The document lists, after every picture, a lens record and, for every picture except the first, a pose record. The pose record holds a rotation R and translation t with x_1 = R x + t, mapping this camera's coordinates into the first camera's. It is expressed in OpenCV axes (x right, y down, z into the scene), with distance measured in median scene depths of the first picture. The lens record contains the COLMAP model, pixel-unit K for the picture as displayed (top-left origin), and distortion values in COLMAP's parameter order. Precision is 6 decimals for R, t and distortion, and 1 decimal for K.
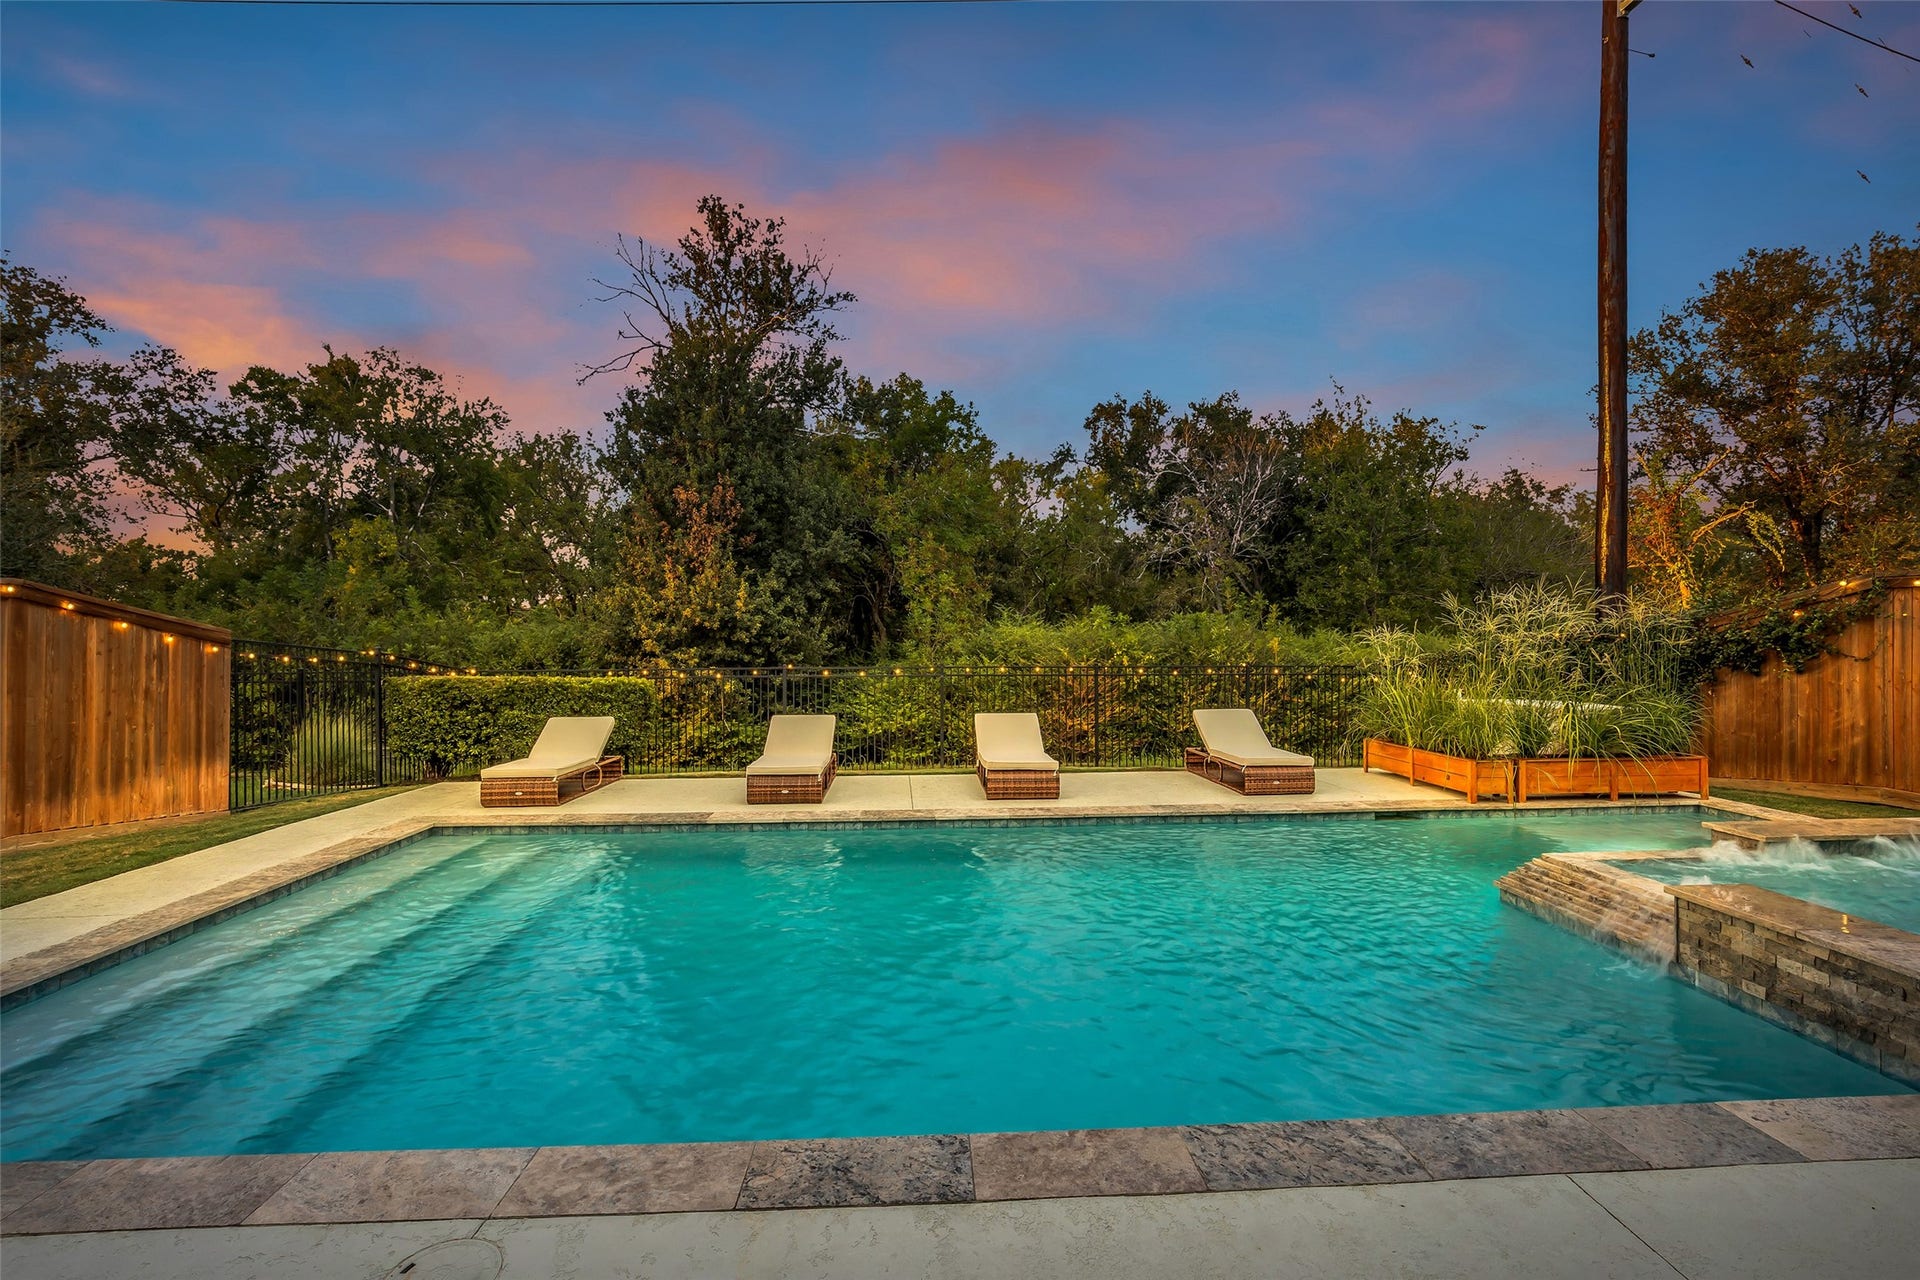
lens RADIAL K [[886.6, 0, 971.3], [0, 886.6, 626.1], [0, 0, 1]] dist [-0.014714, 0.003790]
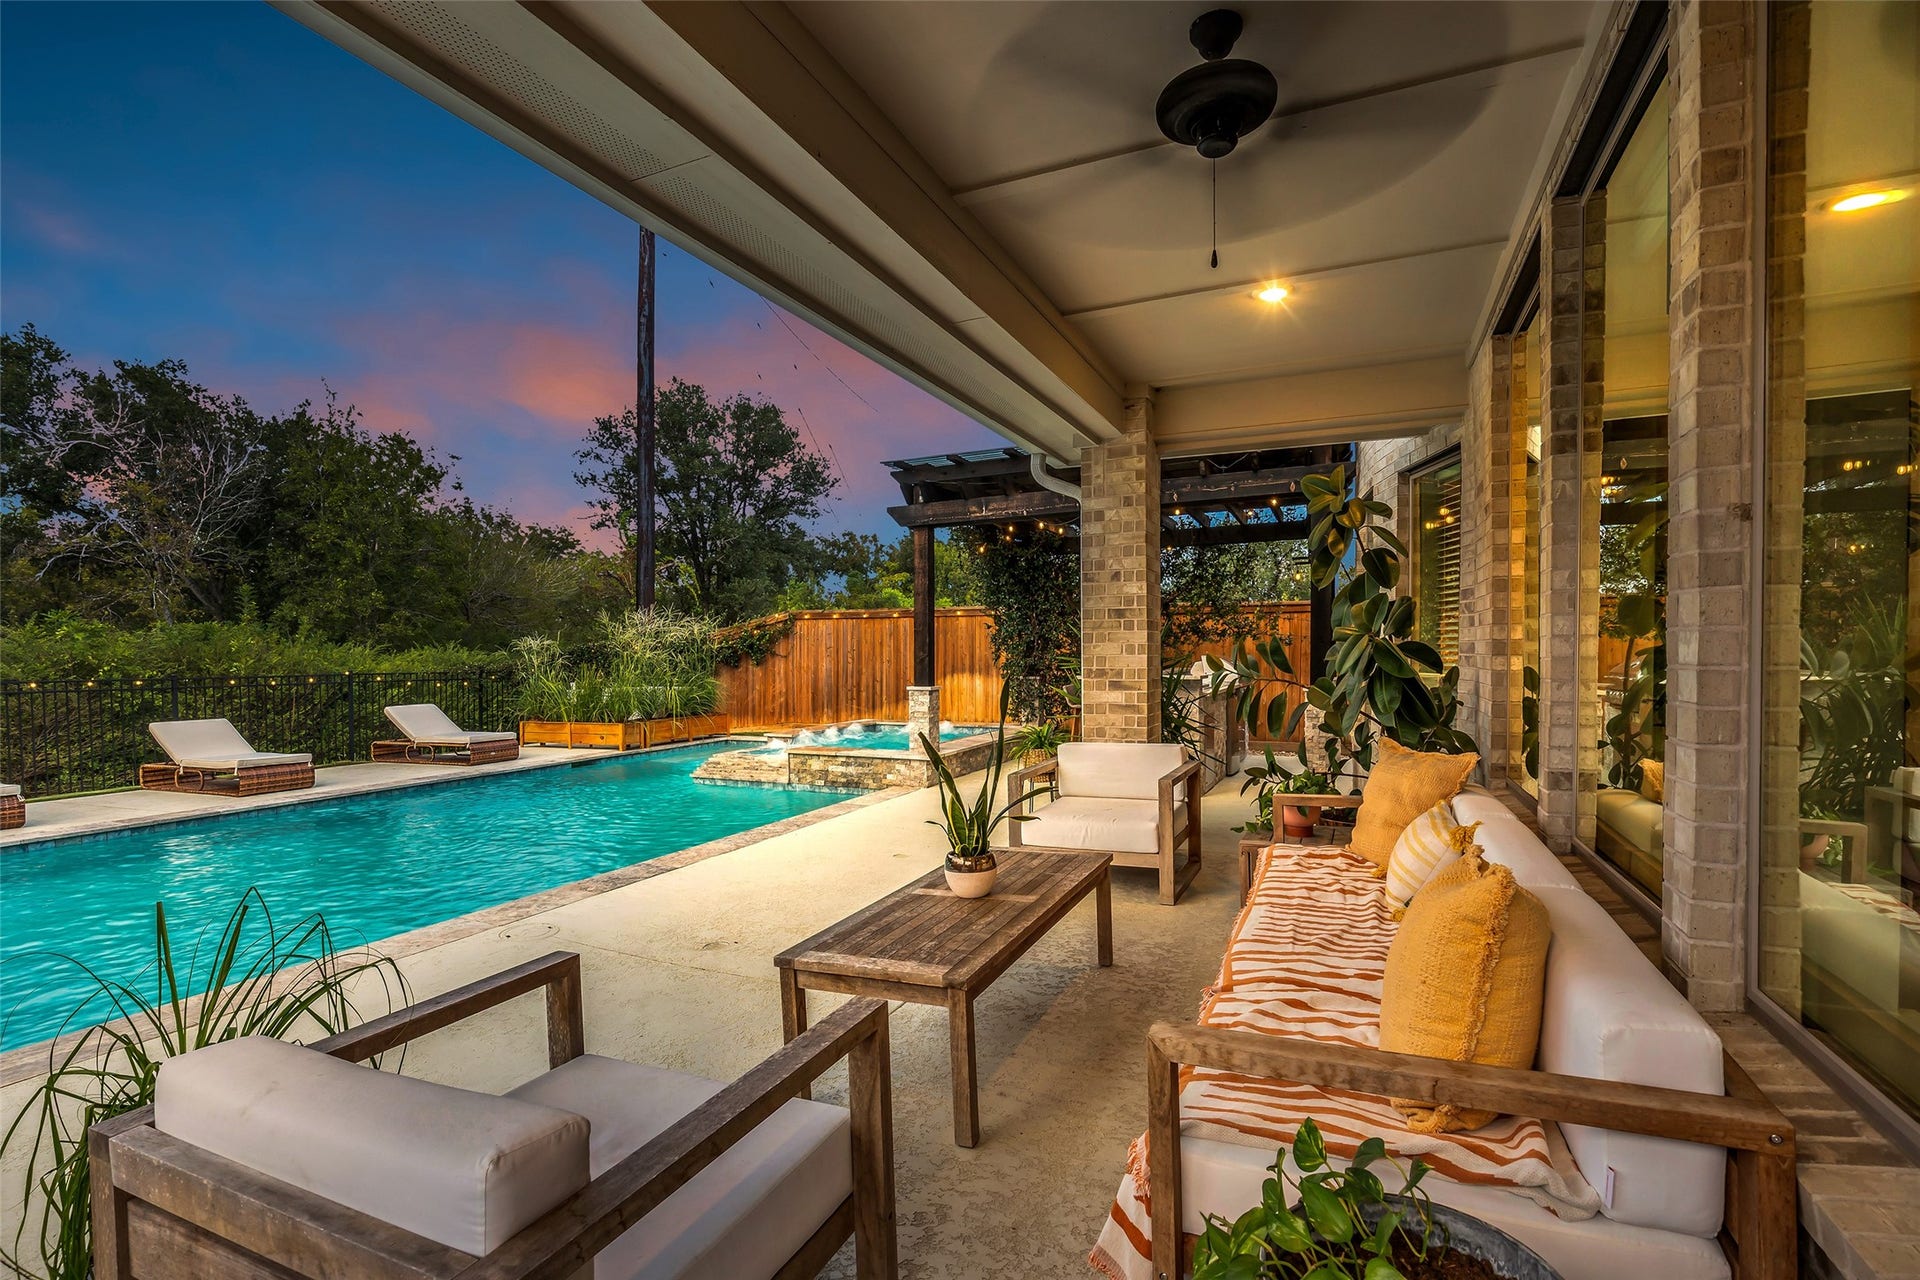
lens RADIAL K [[886.6, 0, 953.8], [0, 886.6, 656.4], [0, 0, 1]] dist [-0.014714, 0.003790]
pose [[0.466955, -0.004107, 0.884272, -0.466571], [-0.007011, 0.999941, 0.008346, 0.017618], [-0.884253, -0.010096, 0.466898, -0.198881]]
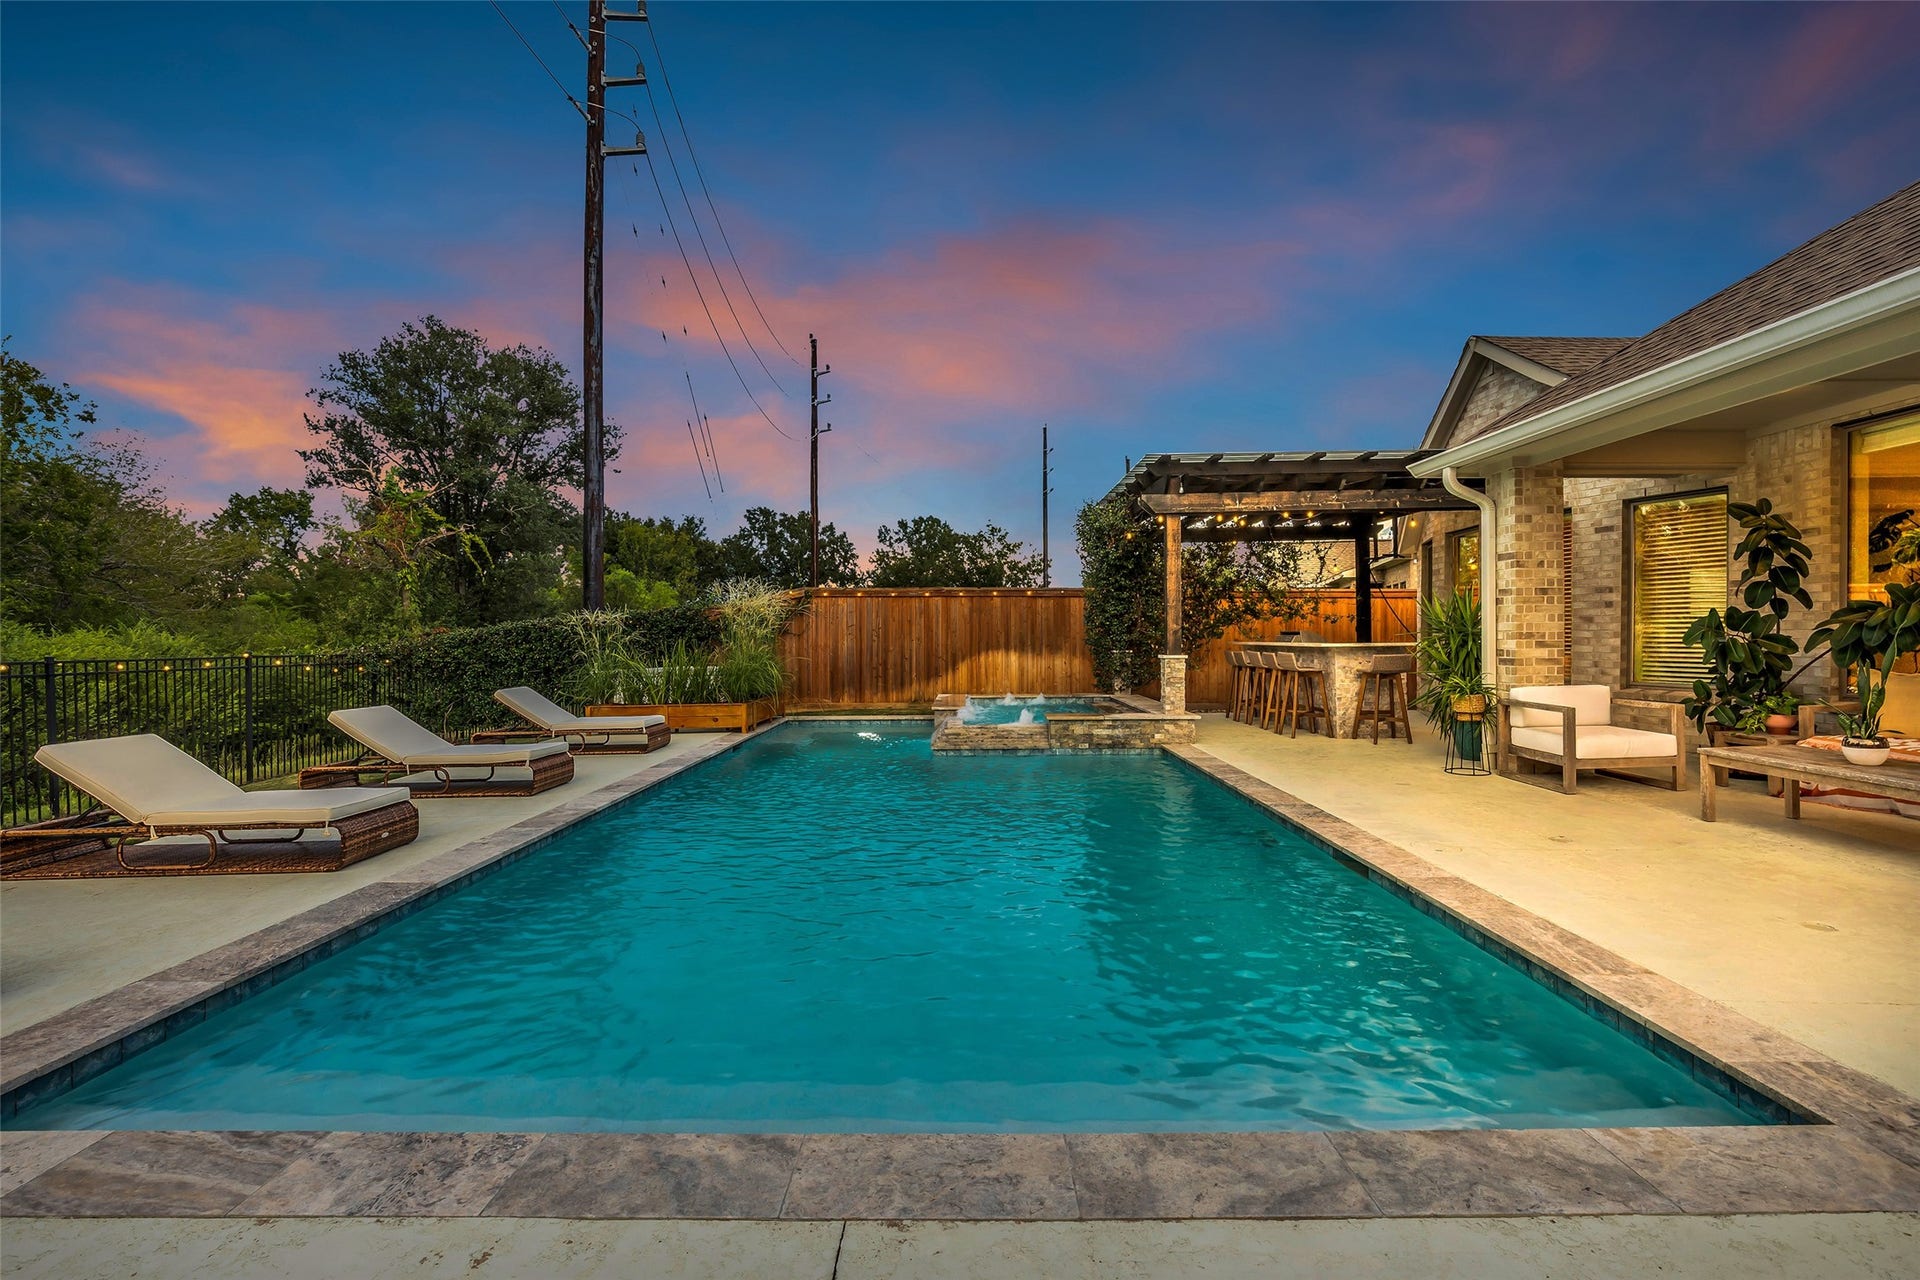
lens RADIAL K [[886.6, 0, 943.3], [0, 886.6, 636.2], [0, 0, 1]] dist [-0.014714, 0.003790]
pose [[0.076812, 0.004322, 0.997036, -0.753286], [-0.006425, 0.999972, -0.003839, 0.042213], [-0.997025, -0.006111, 0.076838, 0.515439]]
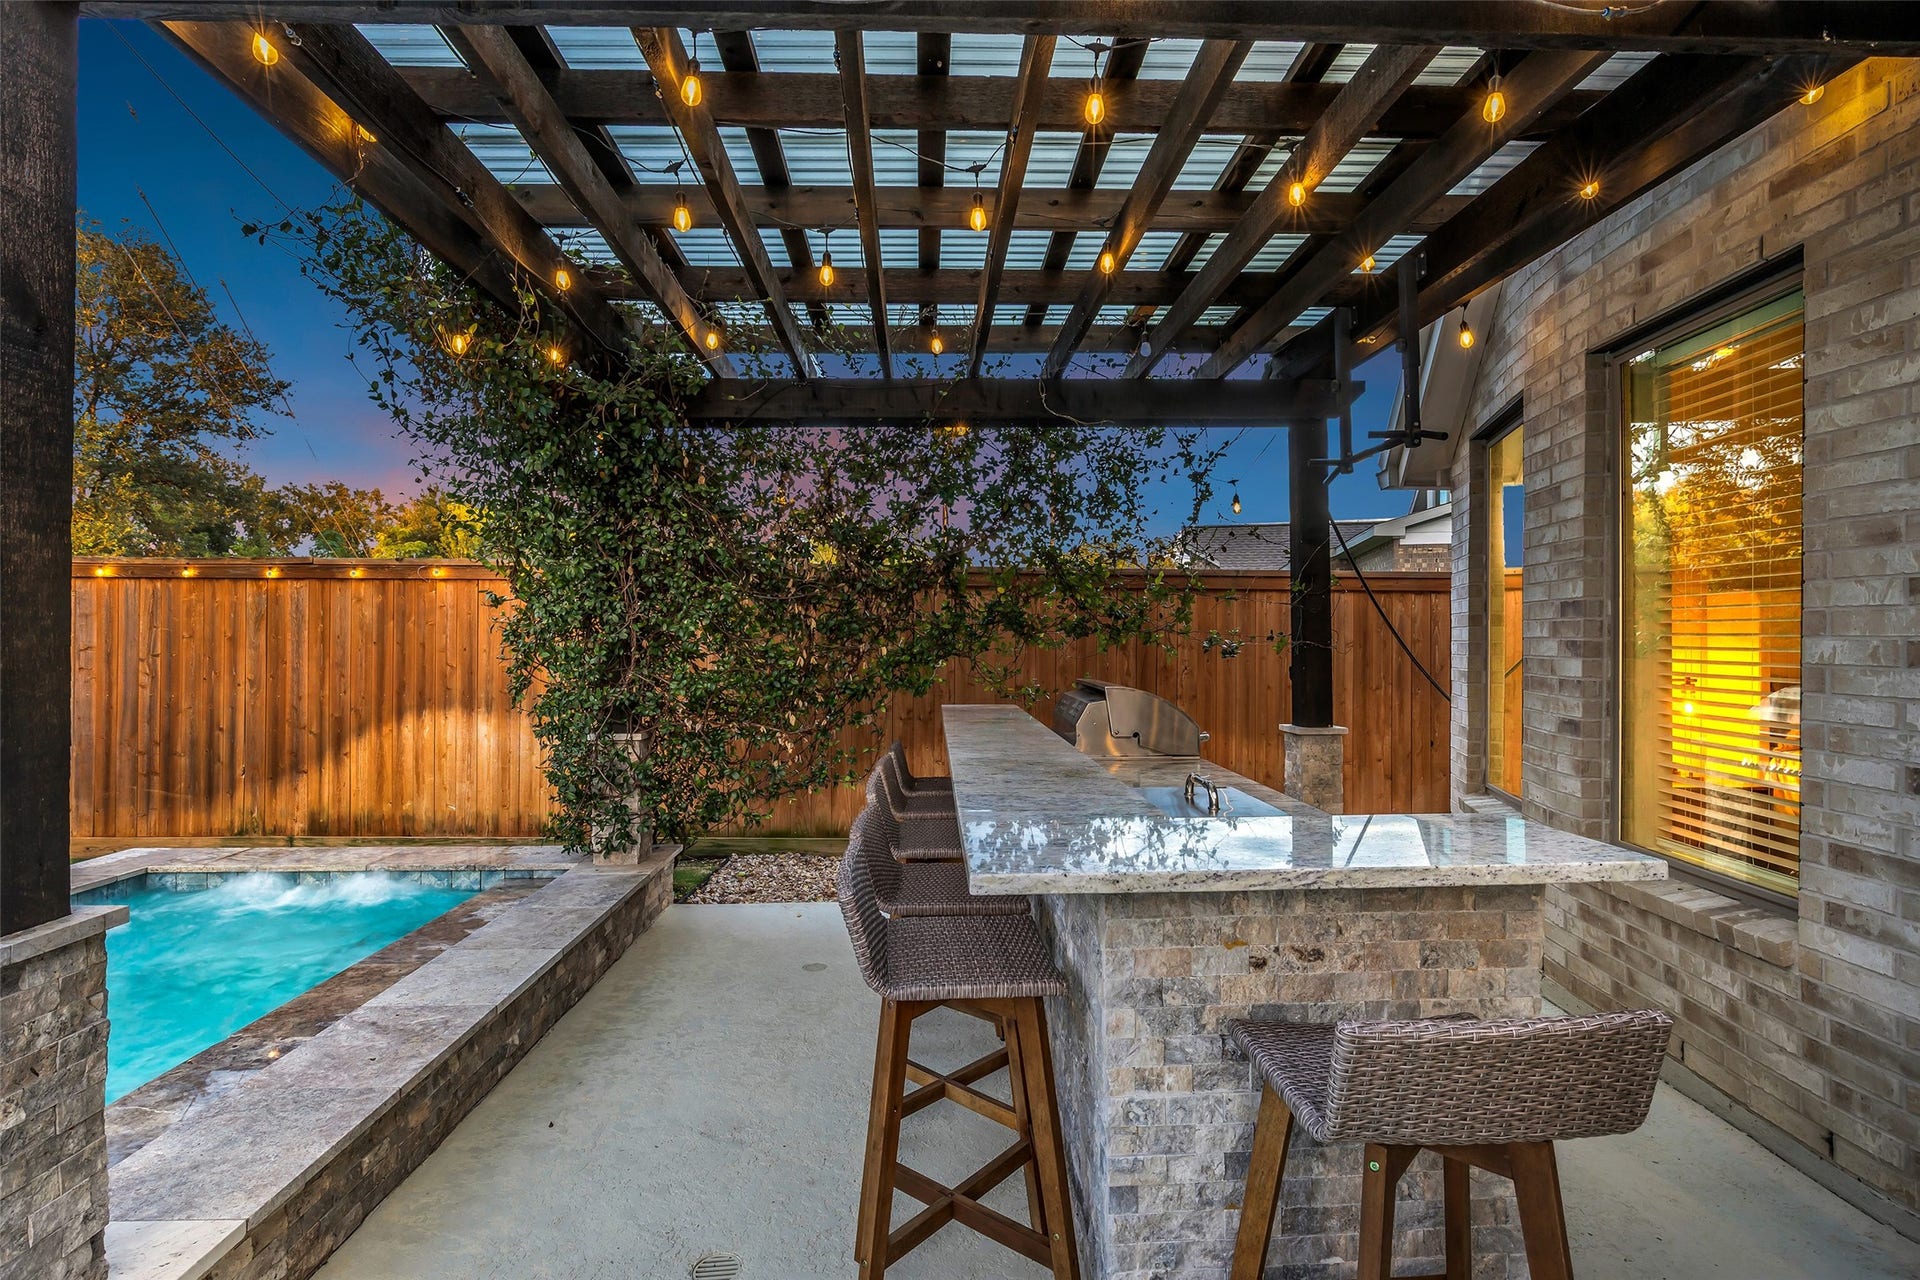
lens RADIAL K [[886.6, 0, 953.7], [0, 886.6, 638.0], [0, 0, 1]] dist [-0.014714, 0.003790]
pose [[0.016554, 0.012131, 0.999789, 0.266976], [-0.013095, 0.999843, -0.011915, 0.007114], [-0.999777, -0.012895, 0.016710, 0.122487]]
